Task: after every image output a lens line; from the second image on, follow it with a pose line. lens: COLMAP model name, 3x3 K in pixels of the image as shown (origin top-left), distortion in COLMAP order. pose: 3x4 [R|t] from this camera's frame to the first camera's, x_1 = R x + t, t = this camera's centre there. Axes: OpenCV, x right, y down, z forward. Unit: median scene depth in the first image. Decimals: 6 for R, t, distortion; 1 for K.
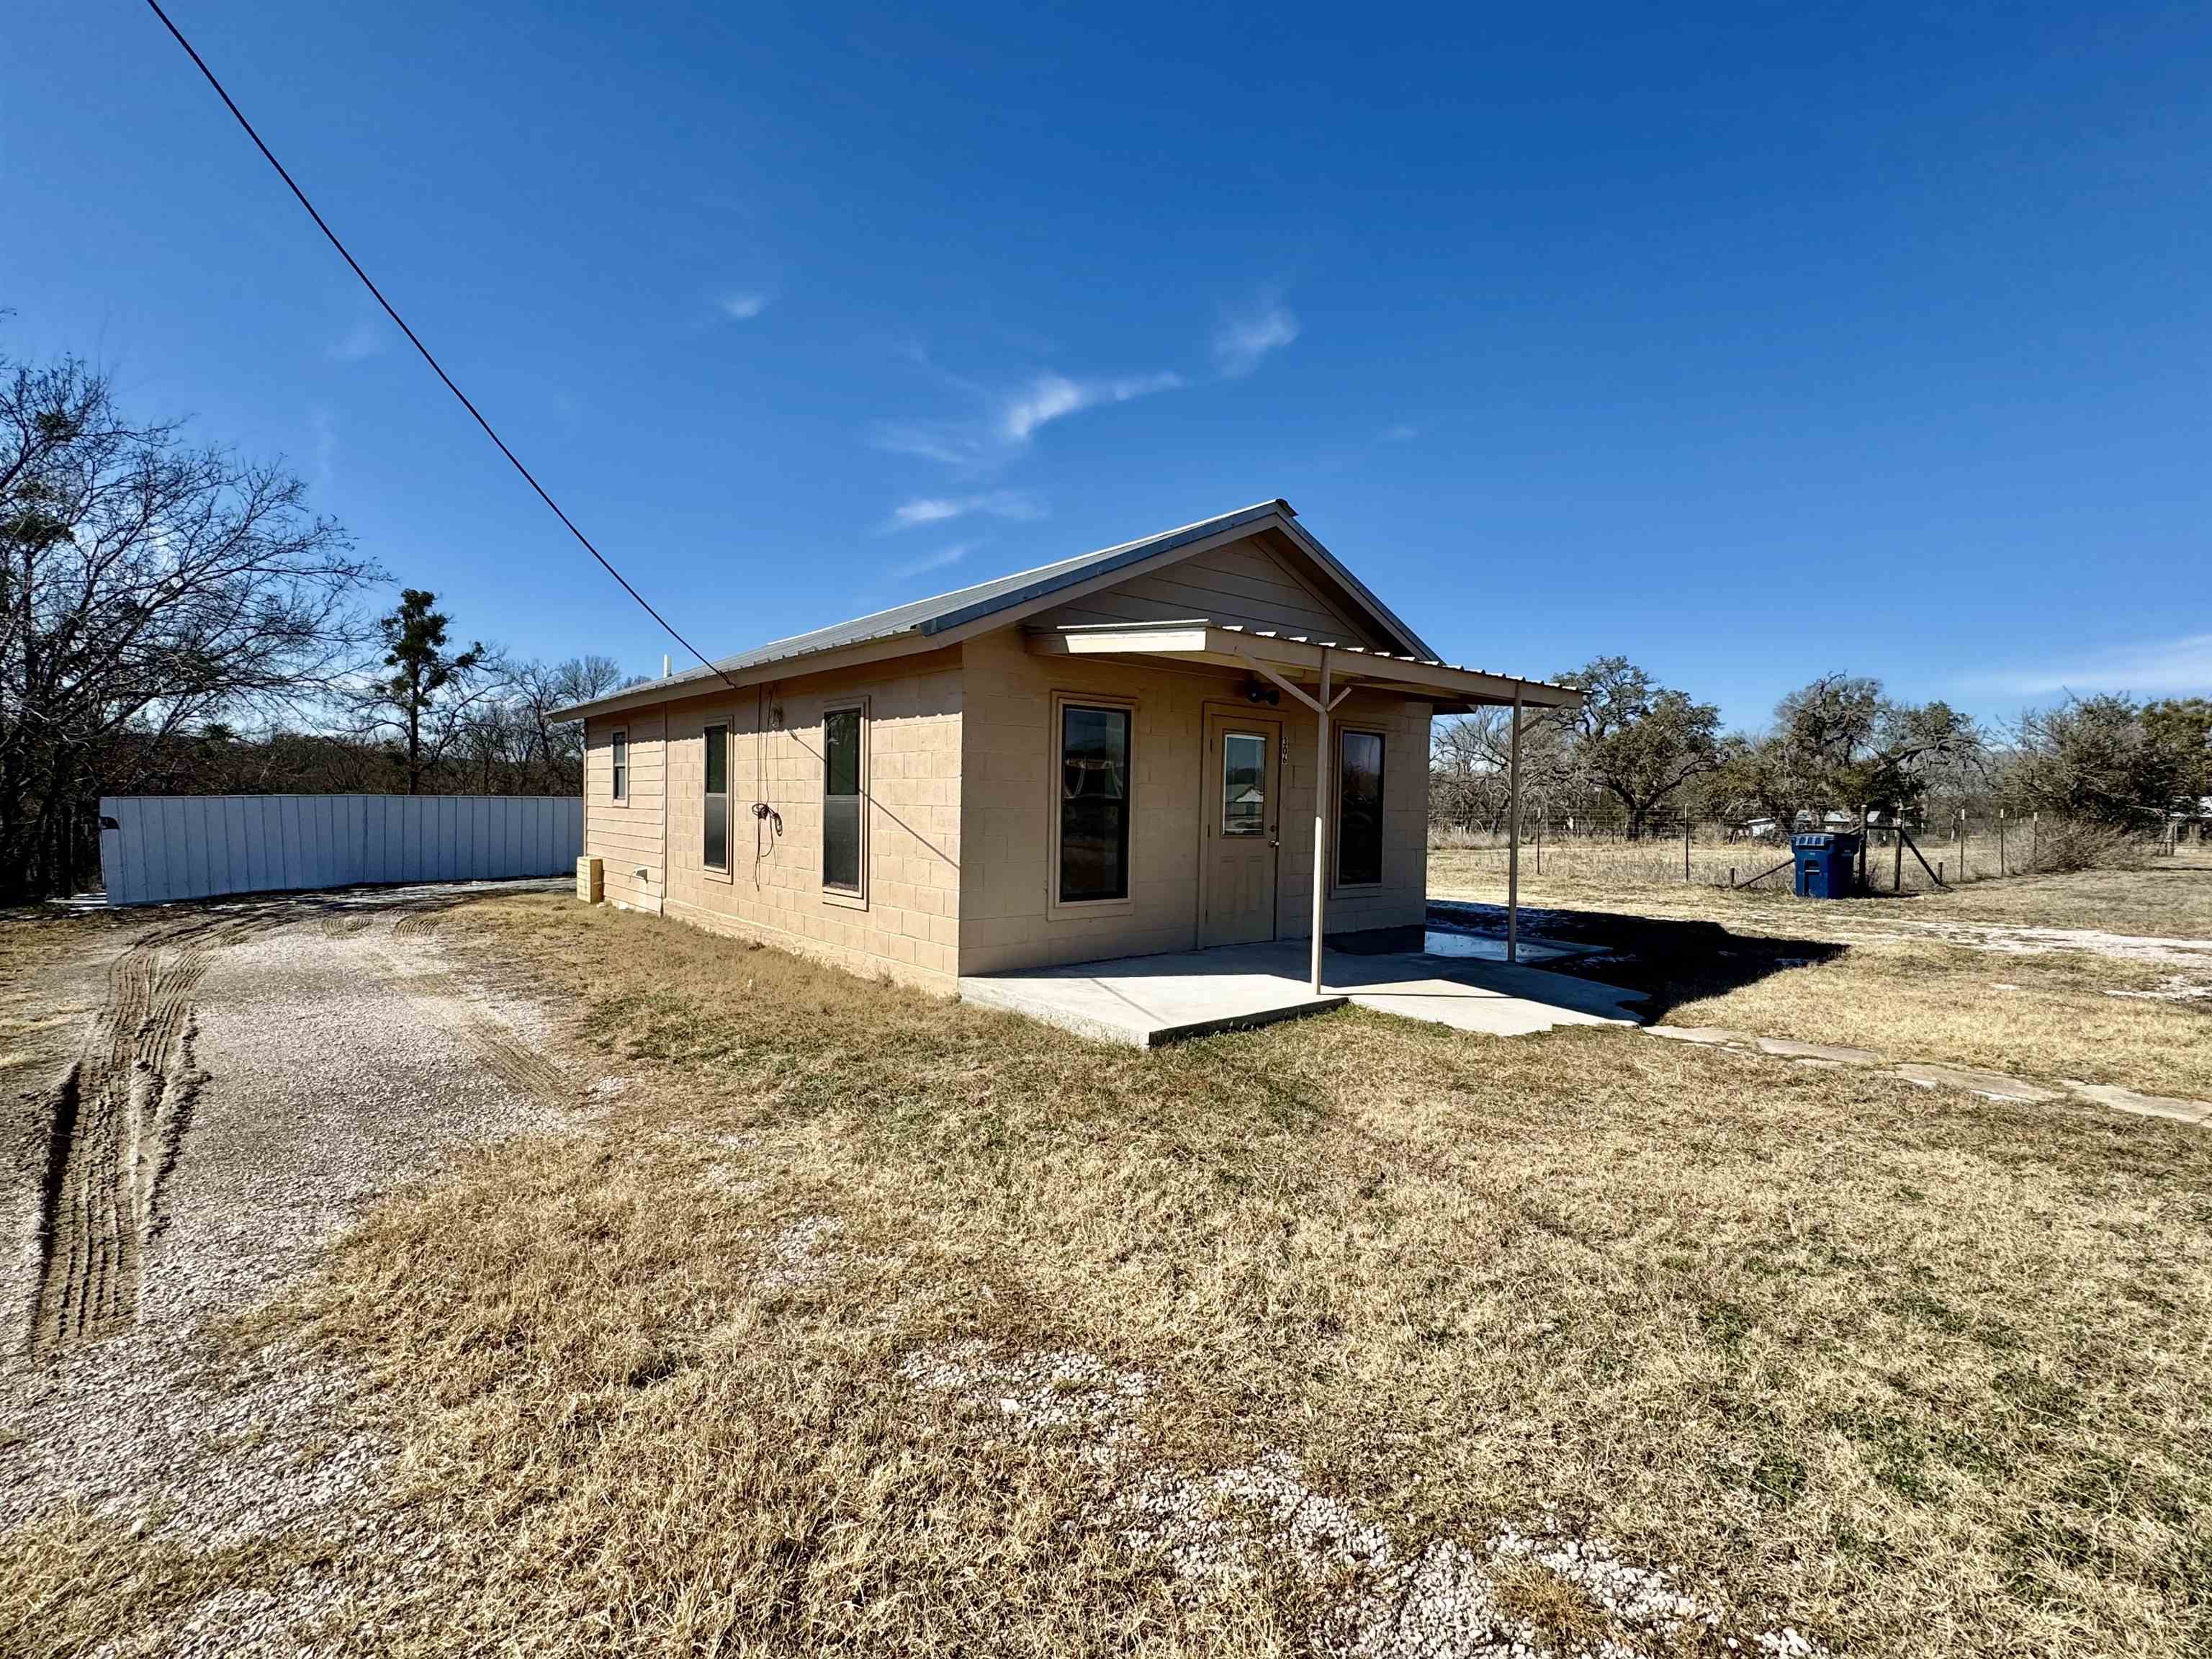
lens RADIAL K [[1032.0, 0, 1106.4], [0, 1032.0, 840.1], [0, 0, 1]] dist [-0.002470, 0.000039]
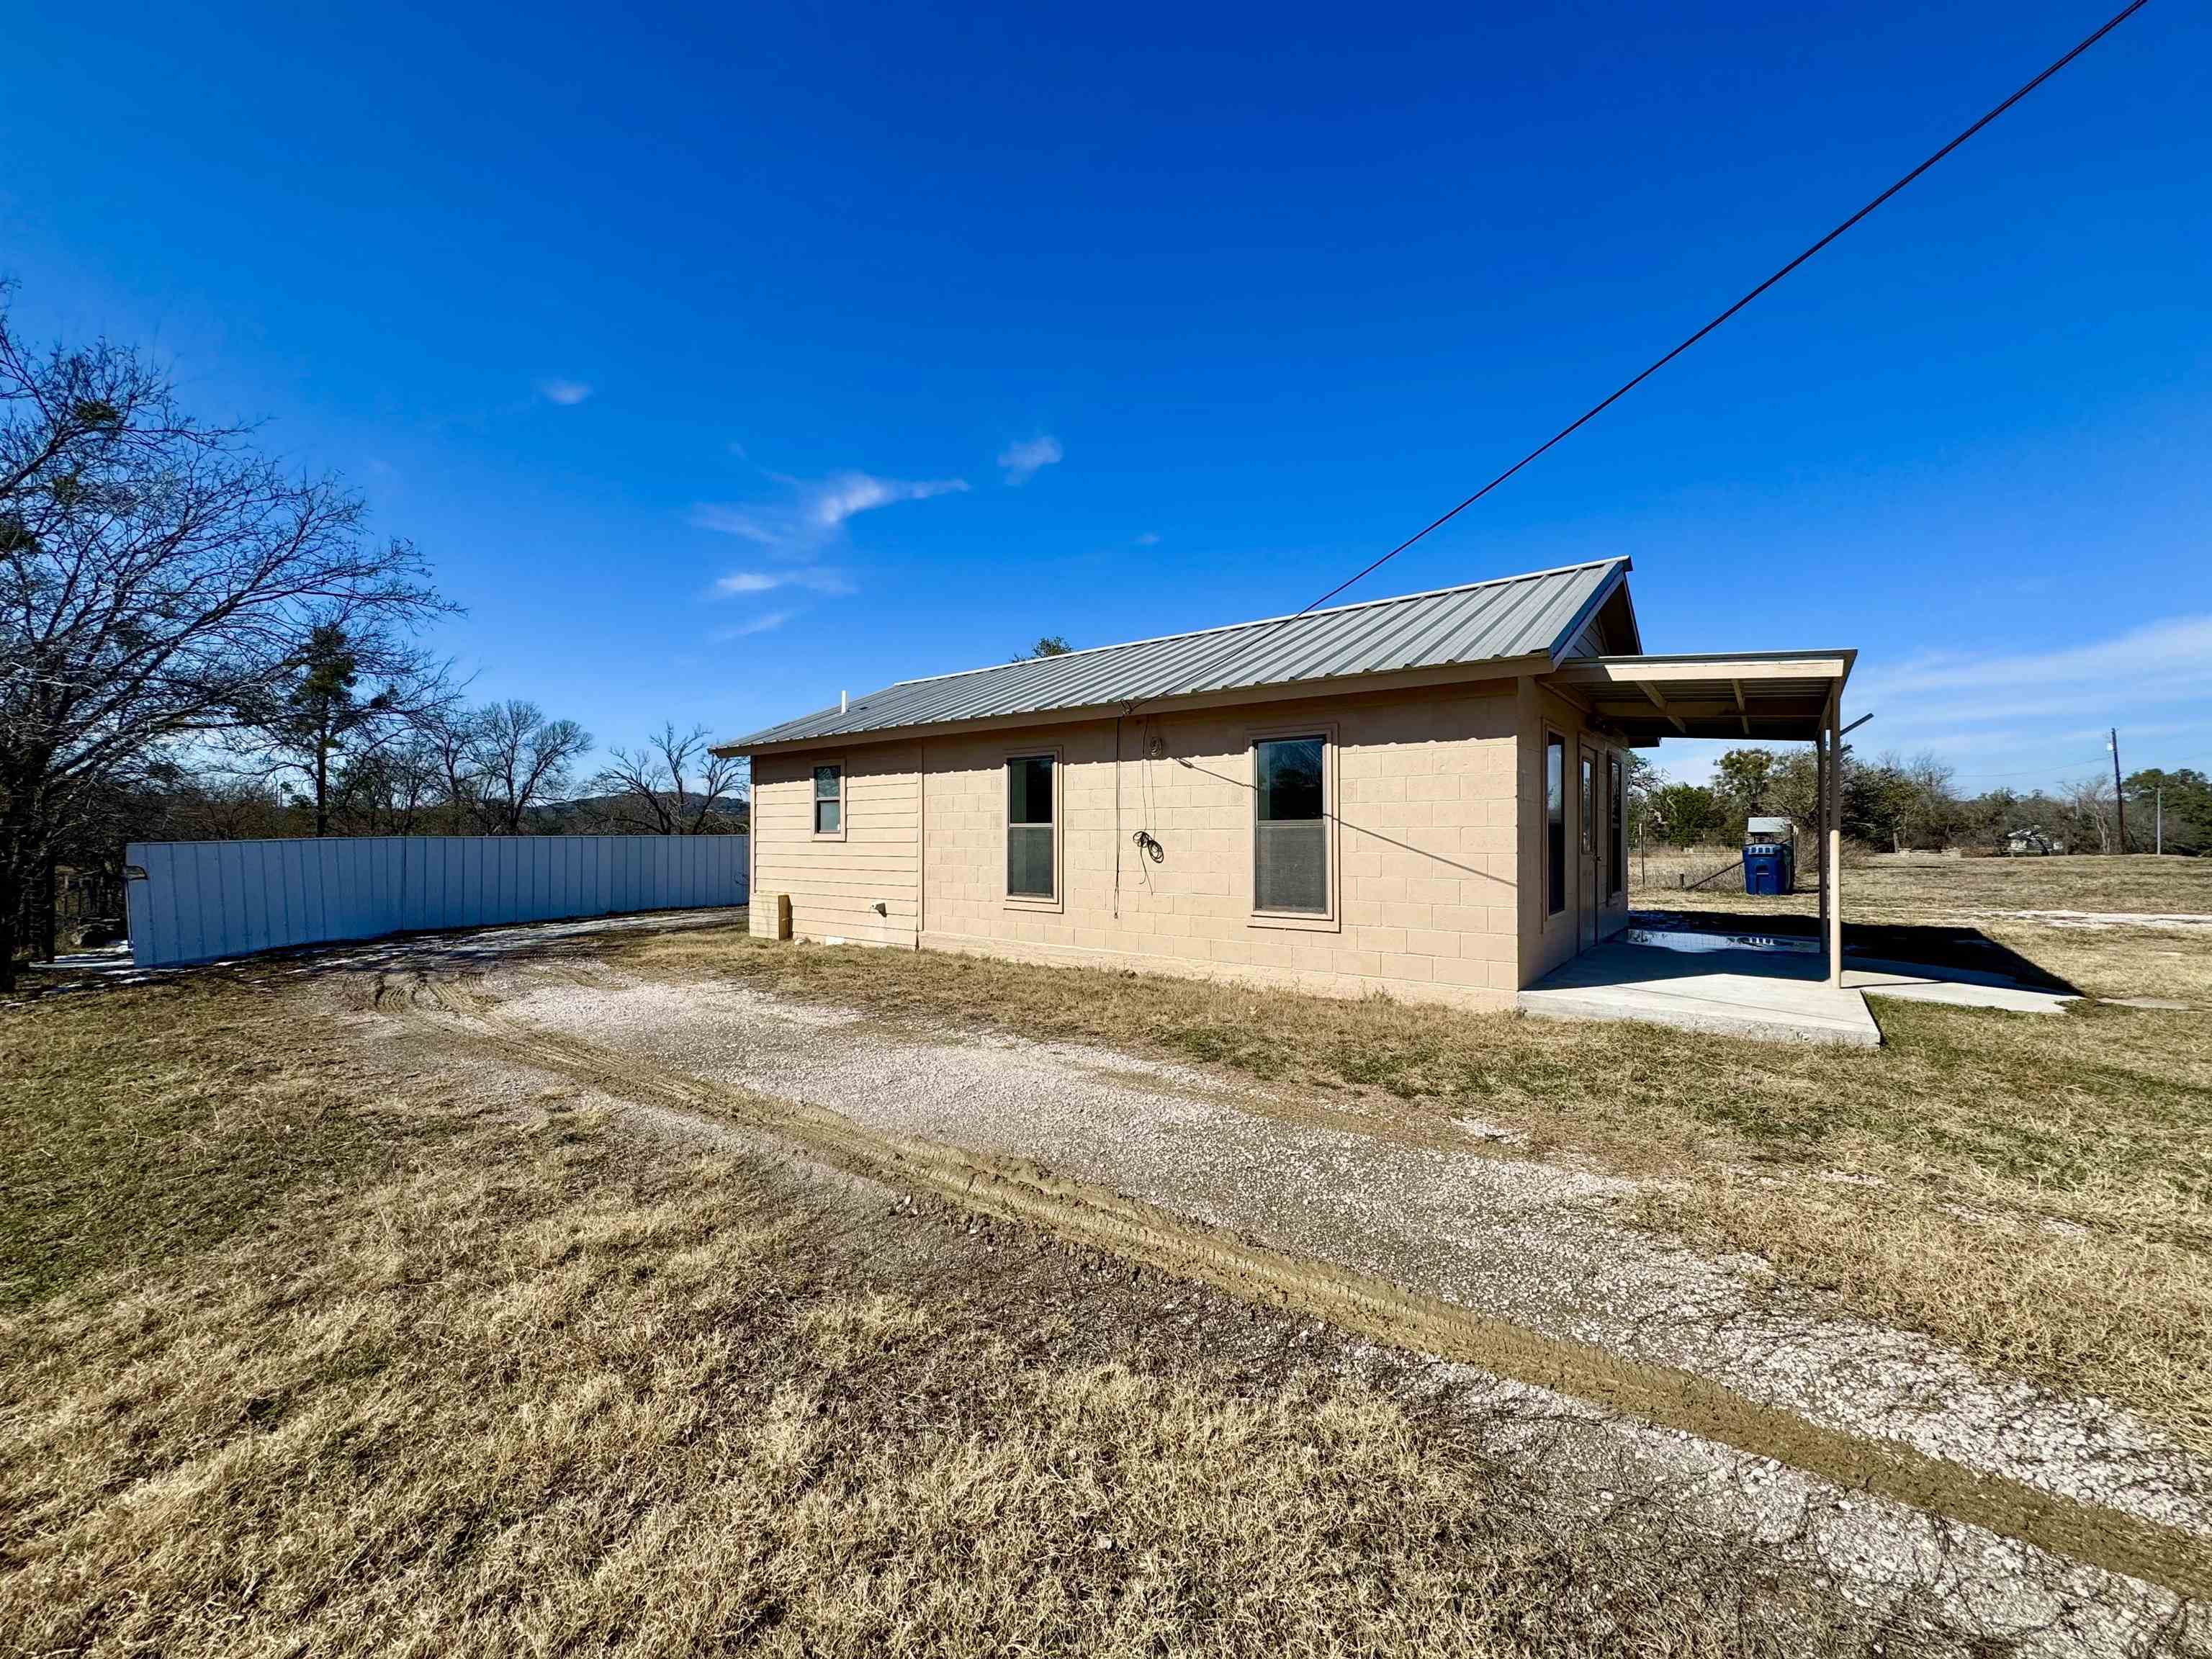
lens RADIAL K [[864.6, 0, 1106.0], [0, 864.6, 829.5], [0, 0, 1]] dist [0.001679, 0.000076]
pose [[0.974630, -0.015305, 0.223300, -0.135510], [0.025102, 0.998840, -0.041099, -0.000852], [-0.222412, 0.045662, 0.973883, 0.043044]]
